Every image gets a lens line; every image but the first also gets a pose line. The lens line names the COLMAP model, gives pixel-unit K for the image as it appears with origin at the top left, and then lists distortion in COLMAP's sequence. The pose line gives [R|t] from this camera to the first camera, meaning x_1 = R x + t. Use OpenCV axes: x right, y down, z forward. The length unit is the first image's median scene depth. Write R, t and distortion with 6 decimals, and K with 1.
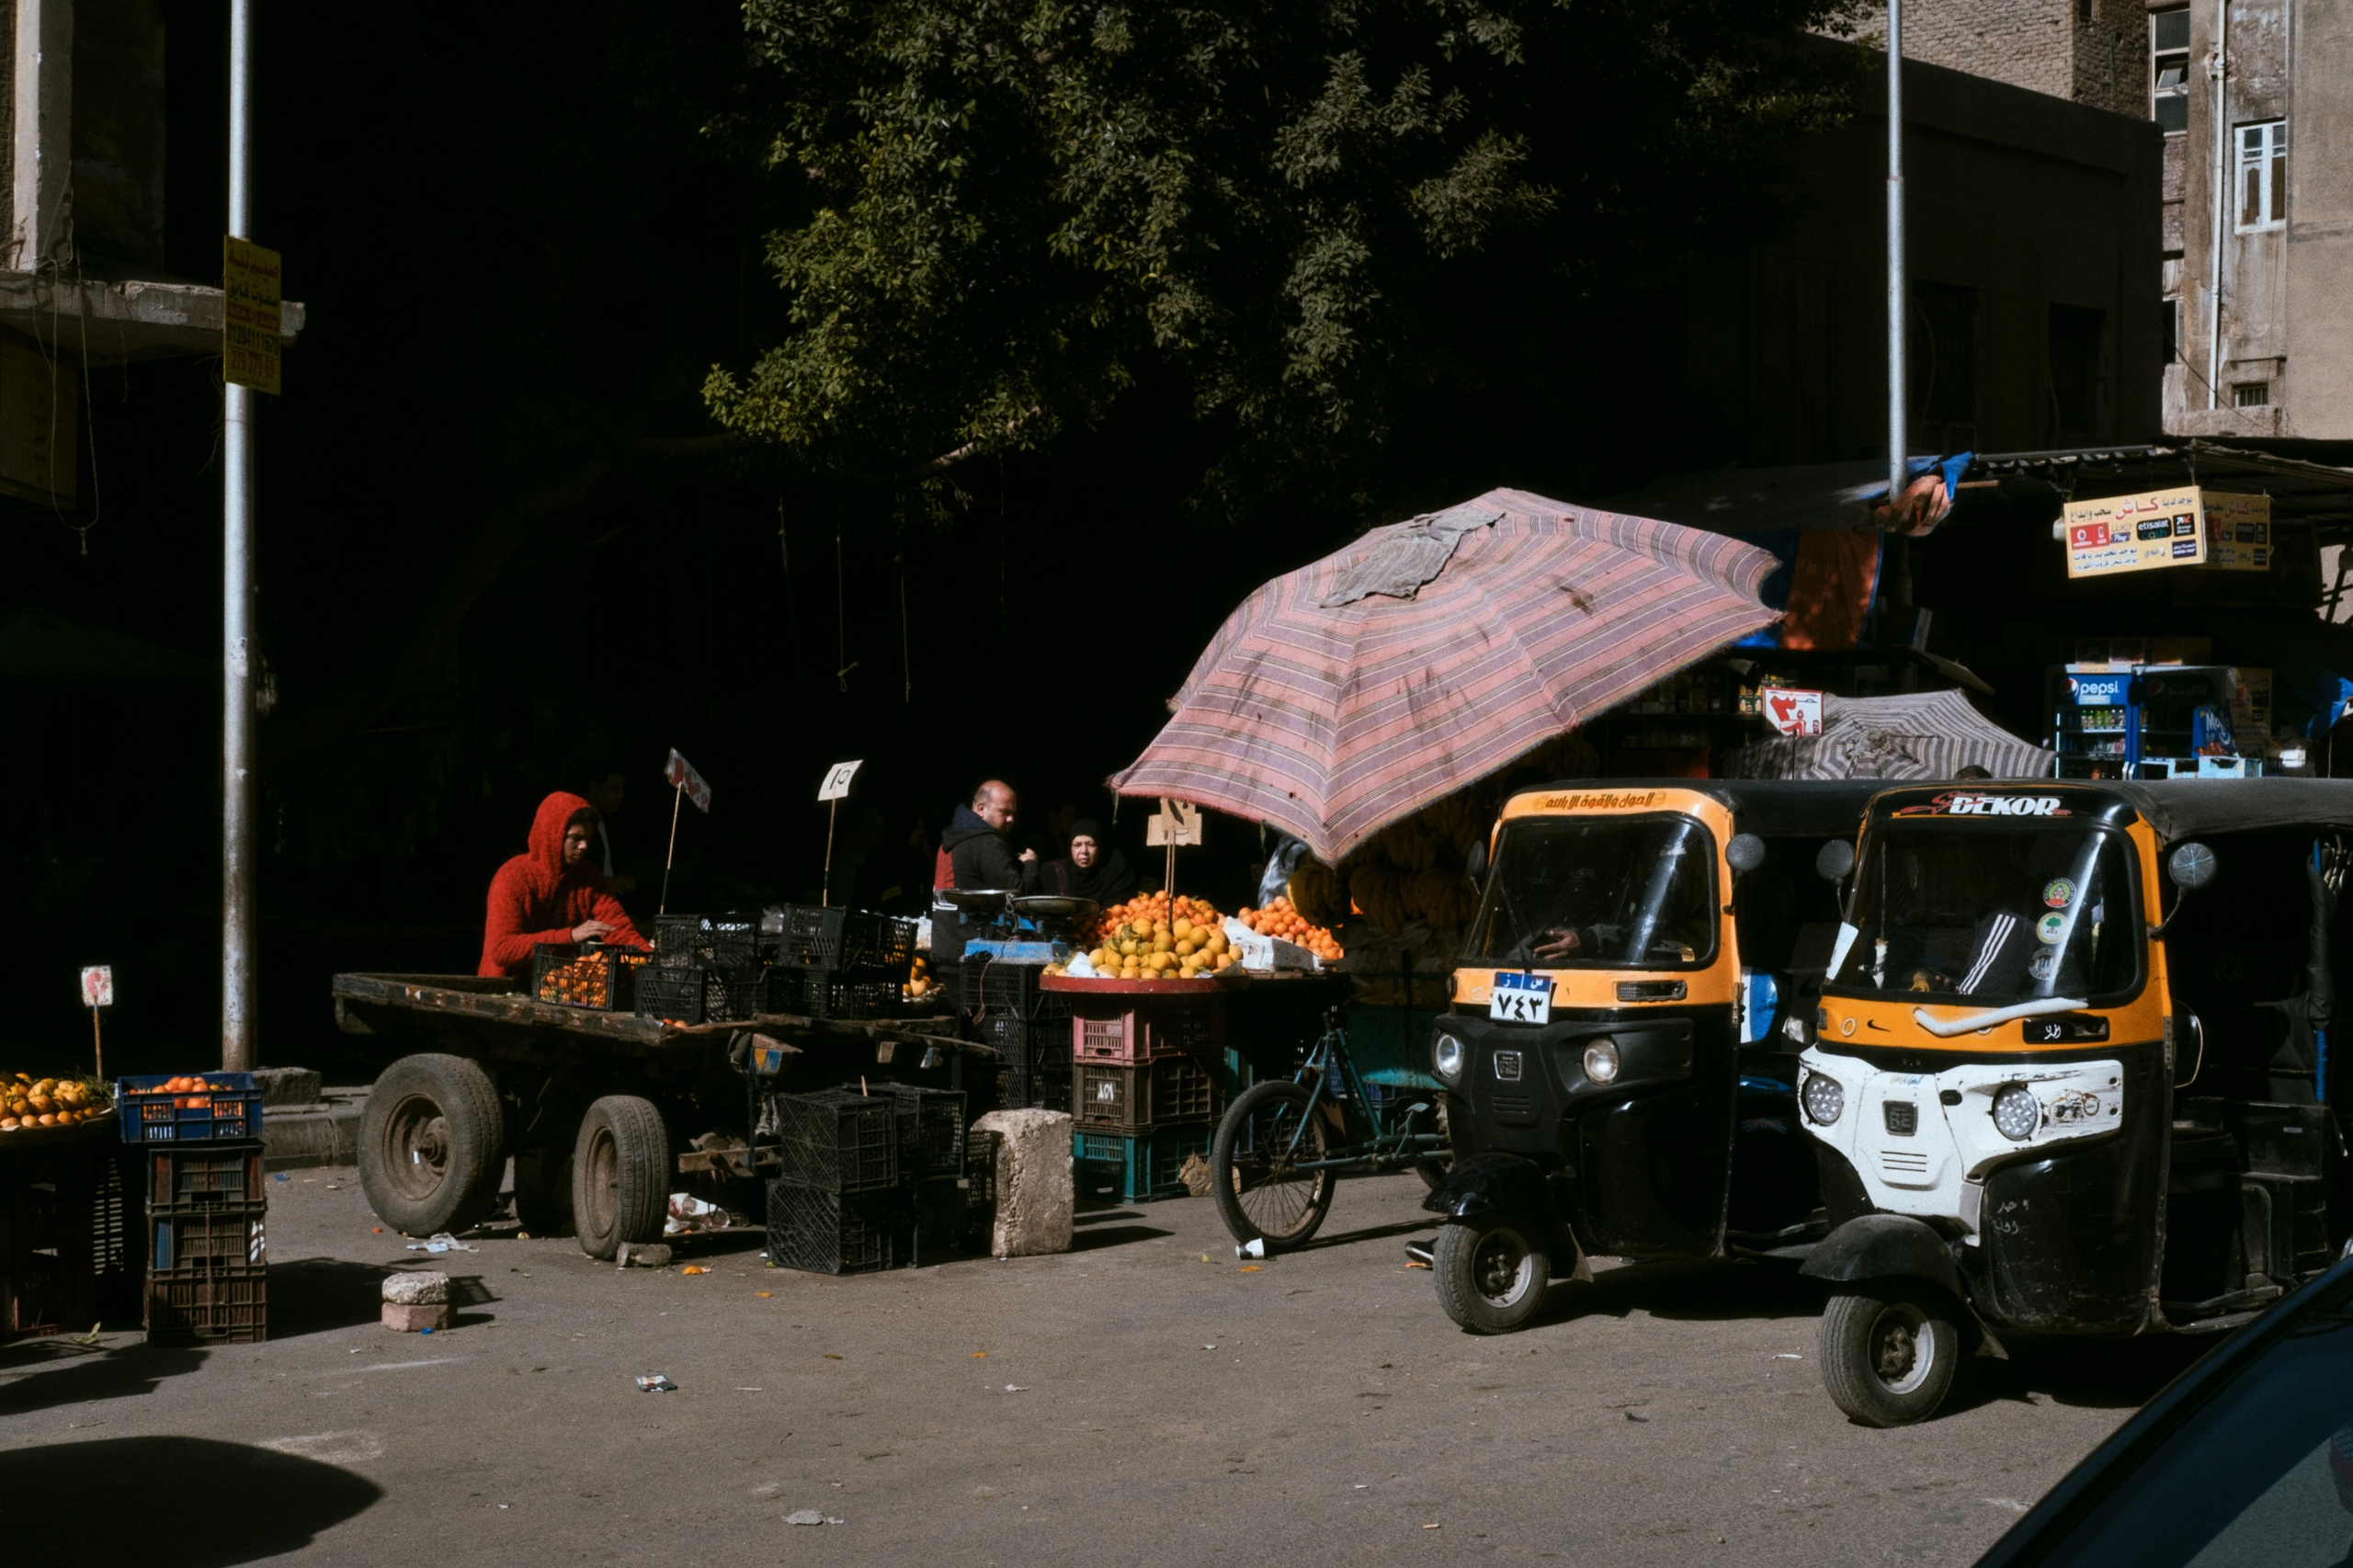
lens RADIAL K [[3676.8, 0, 1176.5], [0, 3676.8, 784.0], [0, 0, 1]] dist [-0.017080, -0.004685]
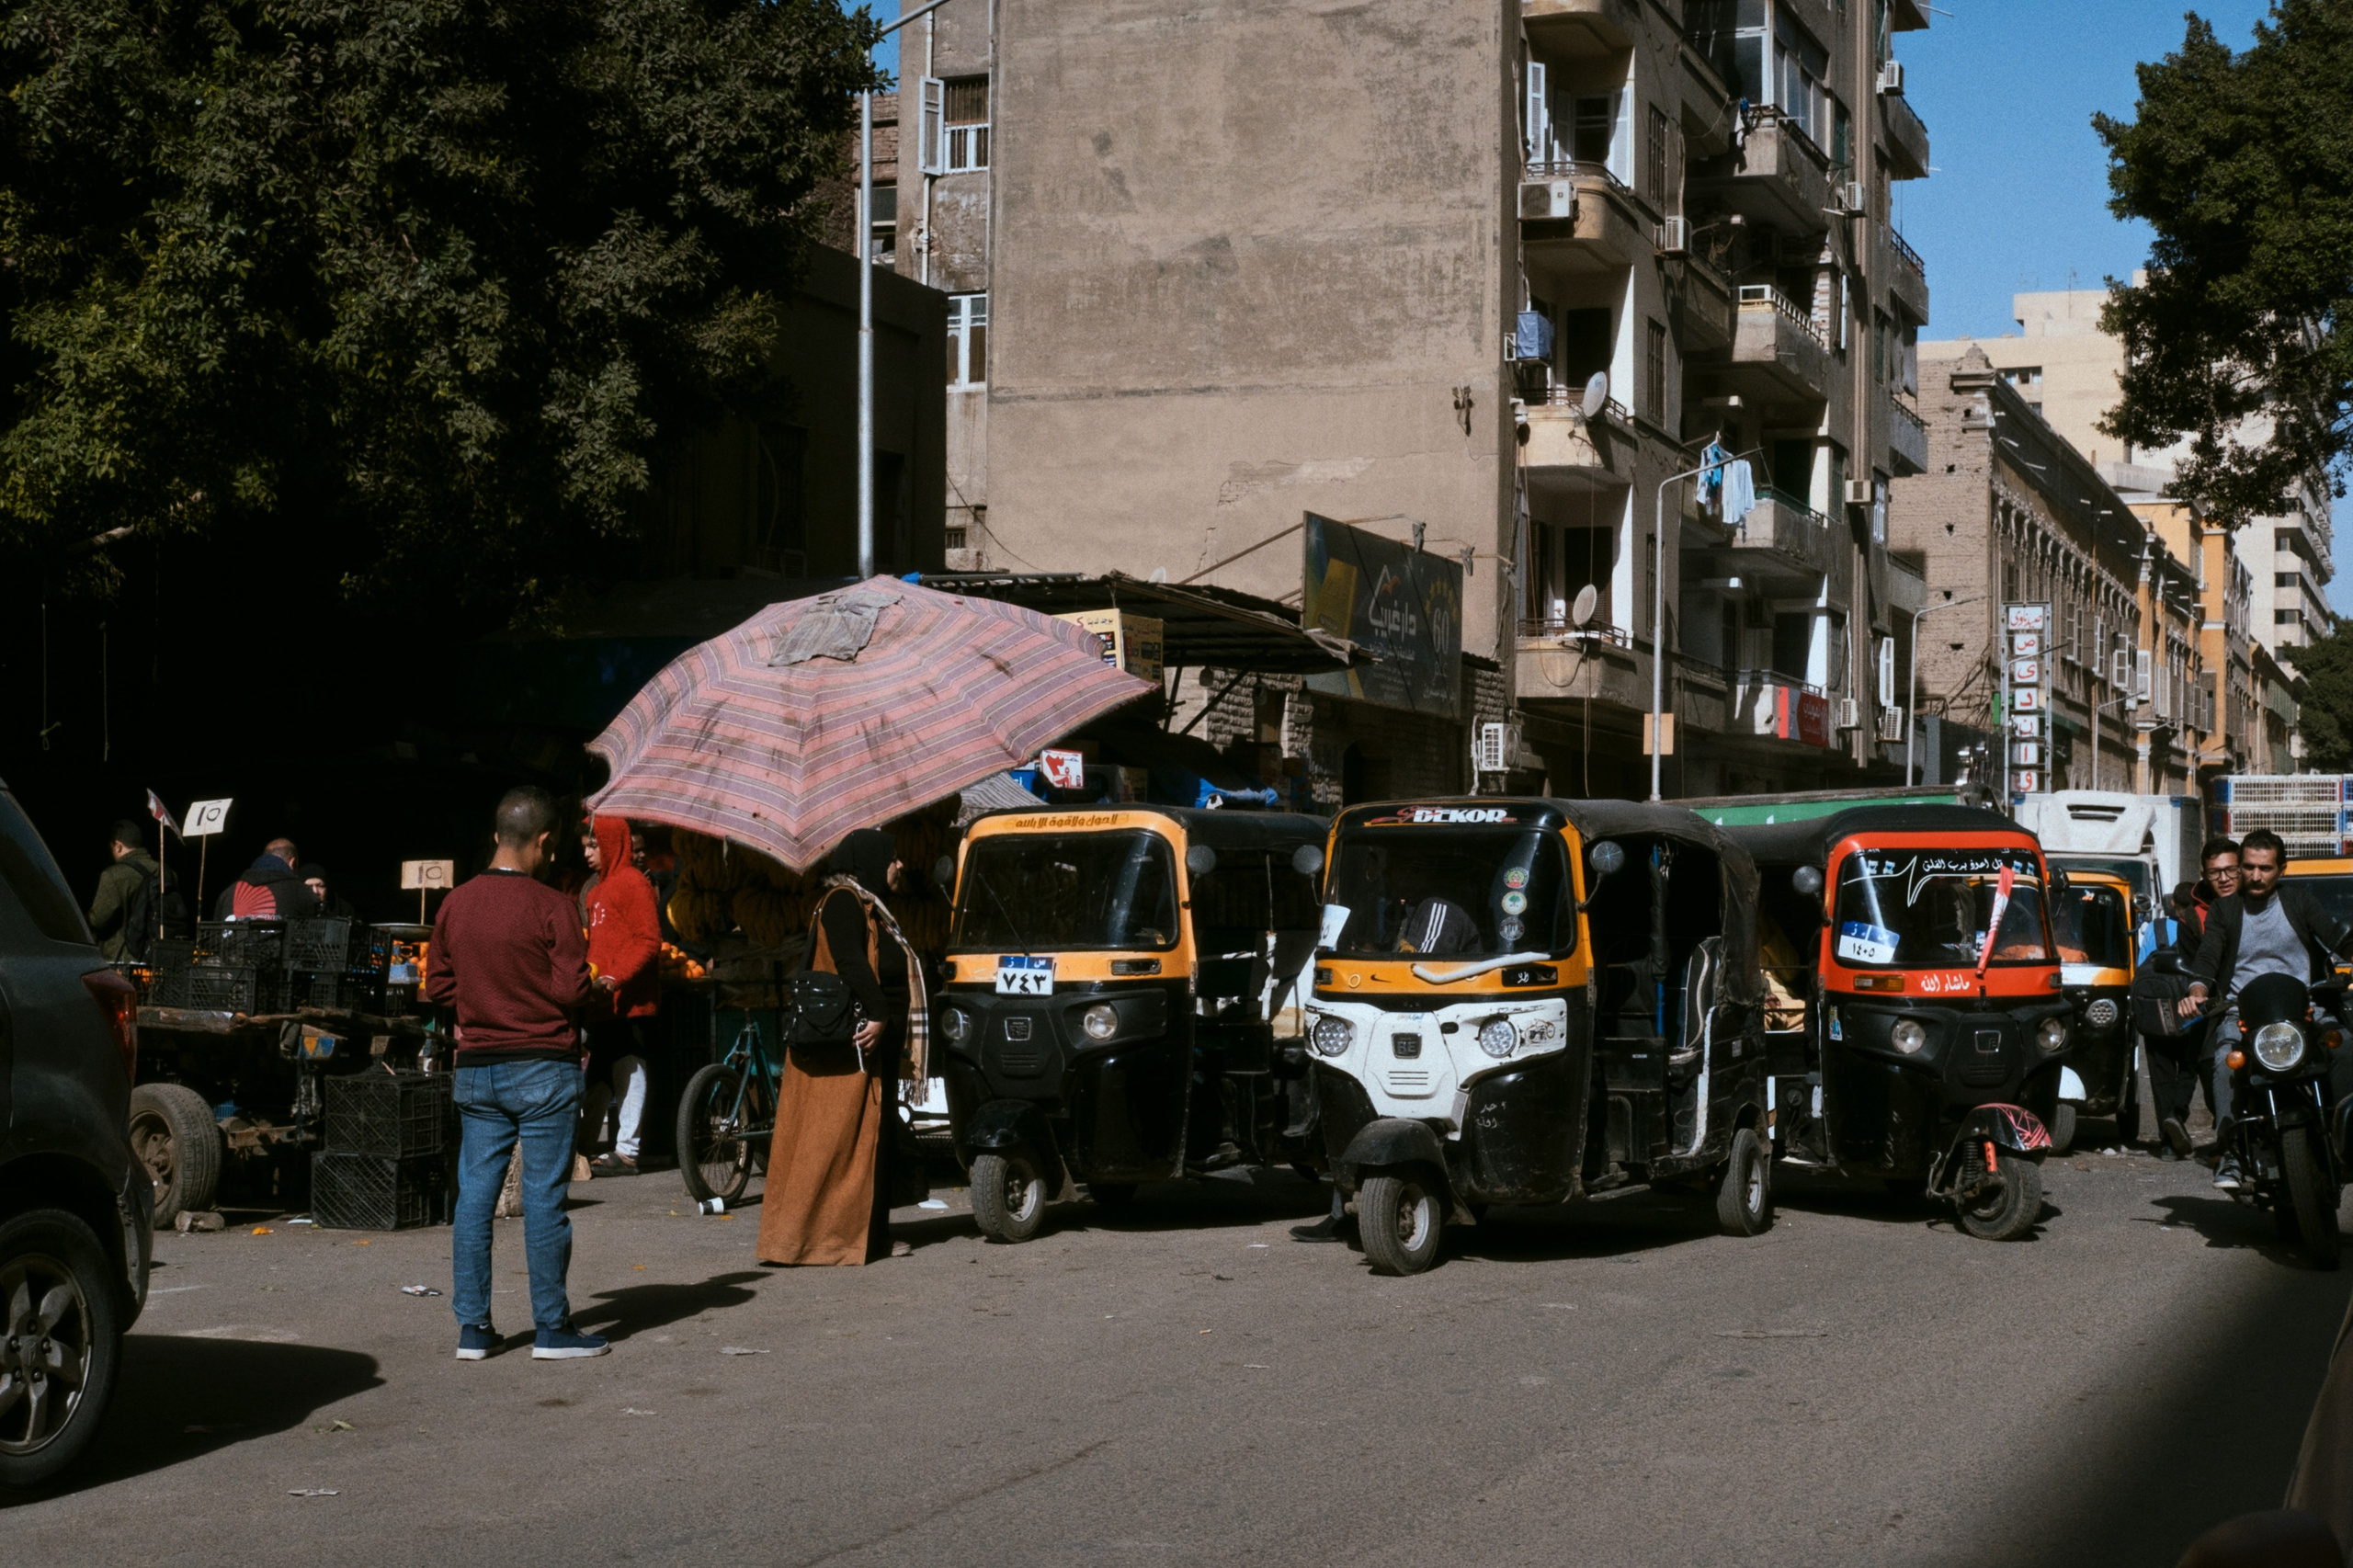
lens RADIAL K [[3676.8, 0, 1176.5], [0, 3676.8, 784.0], [0, 0, 1]] dist [-0.017080, -0.004685]
pose [[0.918645, 0.017416, 0.394701, -0.350786], [-0.002777, 0.999288, -0.037631, 0.039504], [-0.395075, 0.033474, 0.918039, -0.171678]]
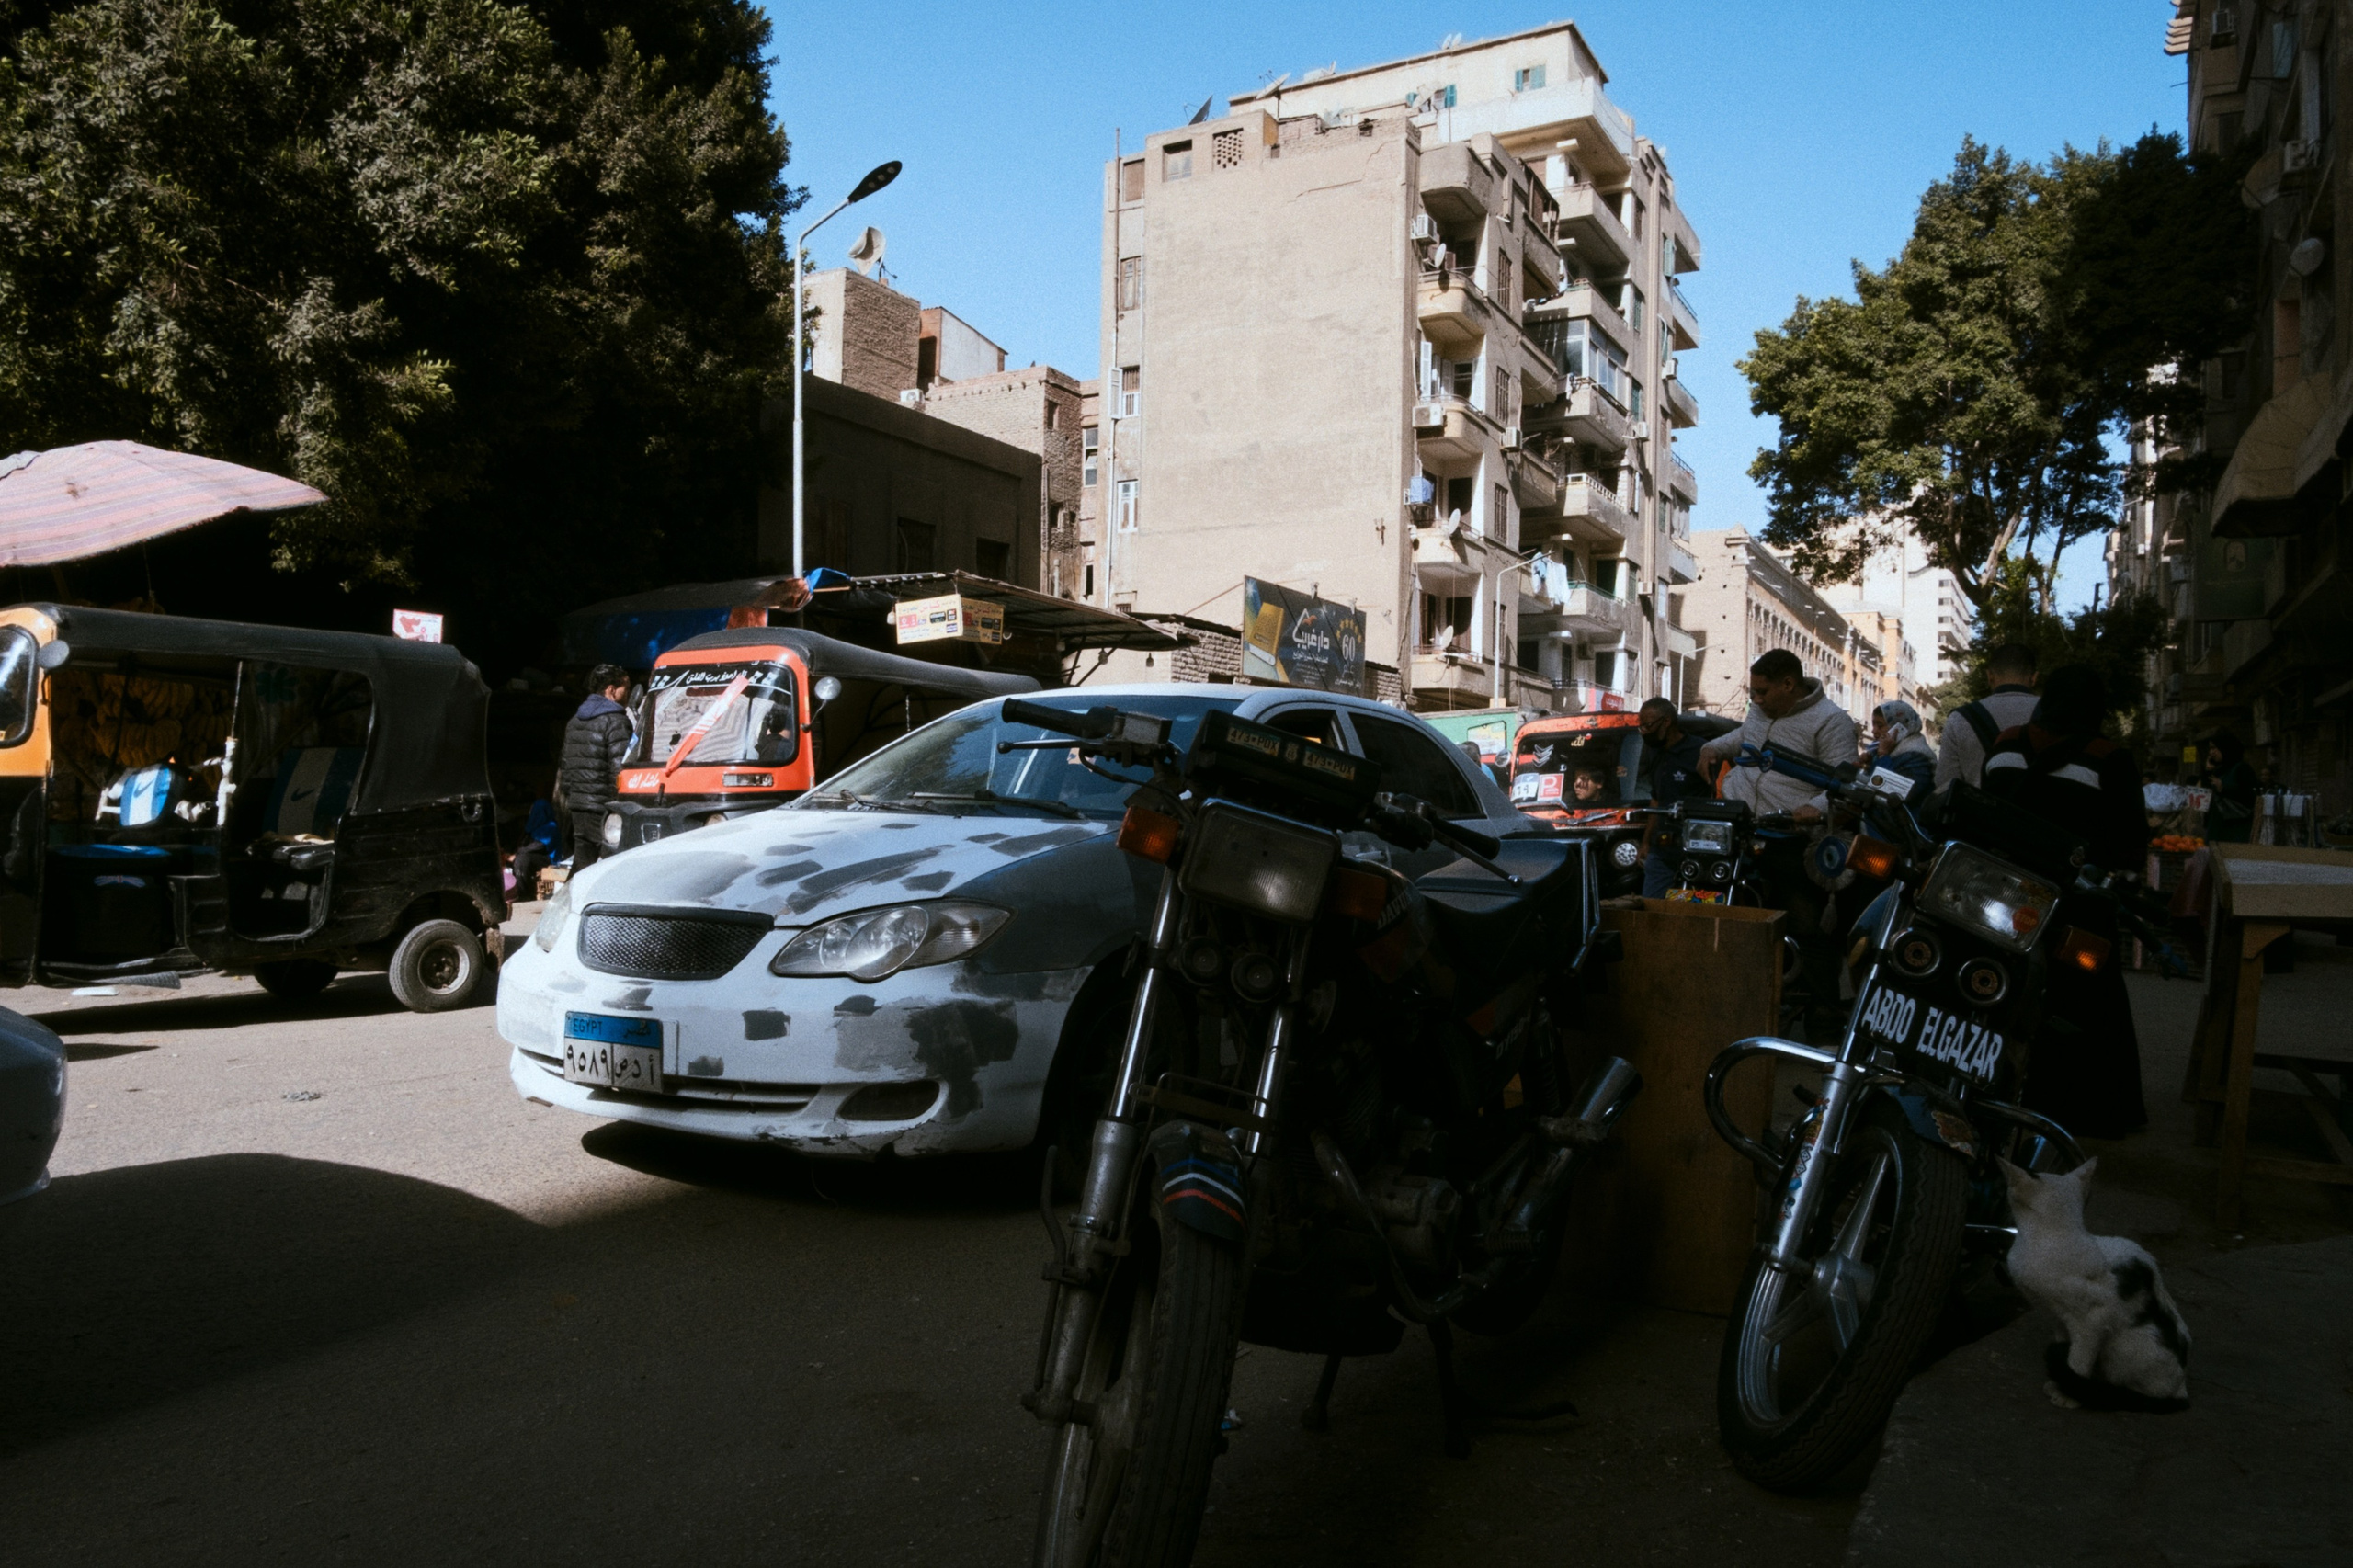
lens RADIAL K [[1644.3, 0, 1176.5], [0, 1644.3, 784.0], [0, 0, 1]] dist [0.030204, 0.000221]
pose [[0.967005, 0.013742, 0.254388, 0.365796], [-0.008022, 0.999691, -0.023511, 0.070417], [-0.254633, 0.020695, 0.966816, 0.356677]]
